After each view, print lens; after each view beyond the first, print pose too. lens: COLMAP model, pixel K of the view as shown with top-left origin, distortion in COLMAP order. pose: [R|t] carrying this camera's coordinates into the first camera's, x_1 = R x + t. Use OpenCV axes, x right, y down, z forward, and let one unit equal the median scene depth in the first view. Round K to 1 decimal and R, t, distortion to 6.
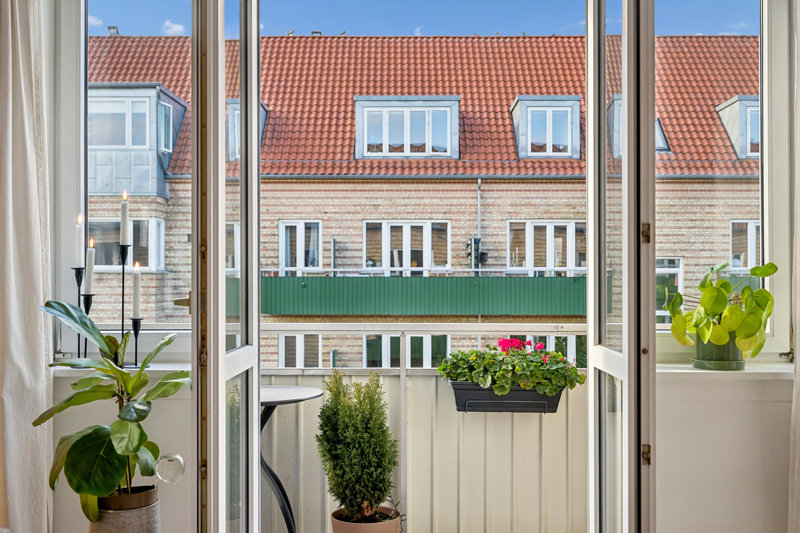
lens RADIAL K [[914.2, 0, 407.5], [0, 914.2, 269.6], [0, 0, 1]] dist [0.008855, 0.000000]
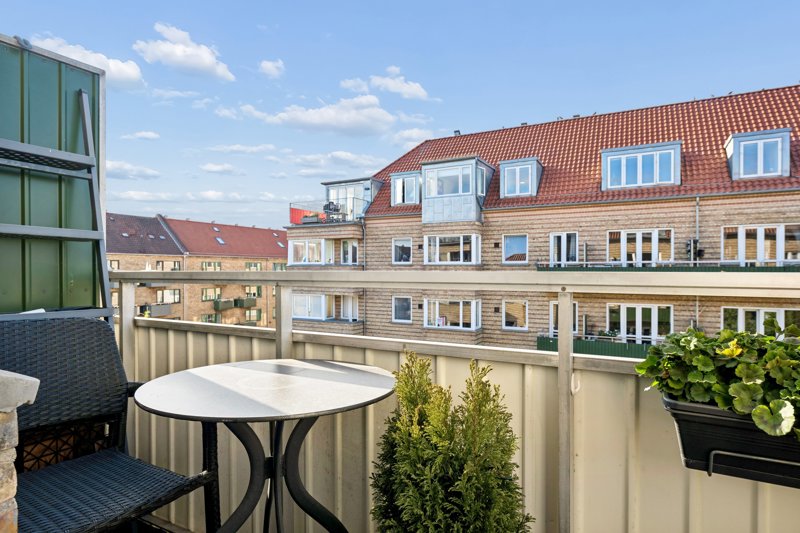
lens RADIAL K [[453.5, 0, 398.8], [0, 453.5, 276.9], [0, 0, 1]] dist [0.001024, 0.001710]
pose [[0.878744, 0.005269, -0.477264, 0.008342], [0.001064, 0.999915, 0.012998, 0.013585], [0.477291, -0.011930, 0.878664, 0.167681]]
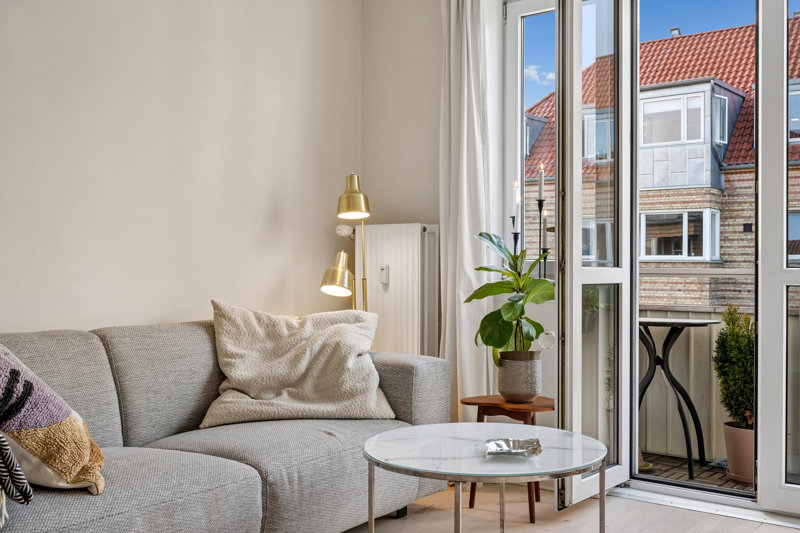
lens RADIAL K [[977.1, 0, 397.7], [0, 977.1, 267.3], [0, 0, 1]] dist [0.051808, 0.000000]
pose [[0.801188, 0.000052, -0.598412, 0.101020], [-0.007440, 0.999924, -0.009874, 0.022226], [0.598366, 0.012363, 0.801128, -0.089654]]
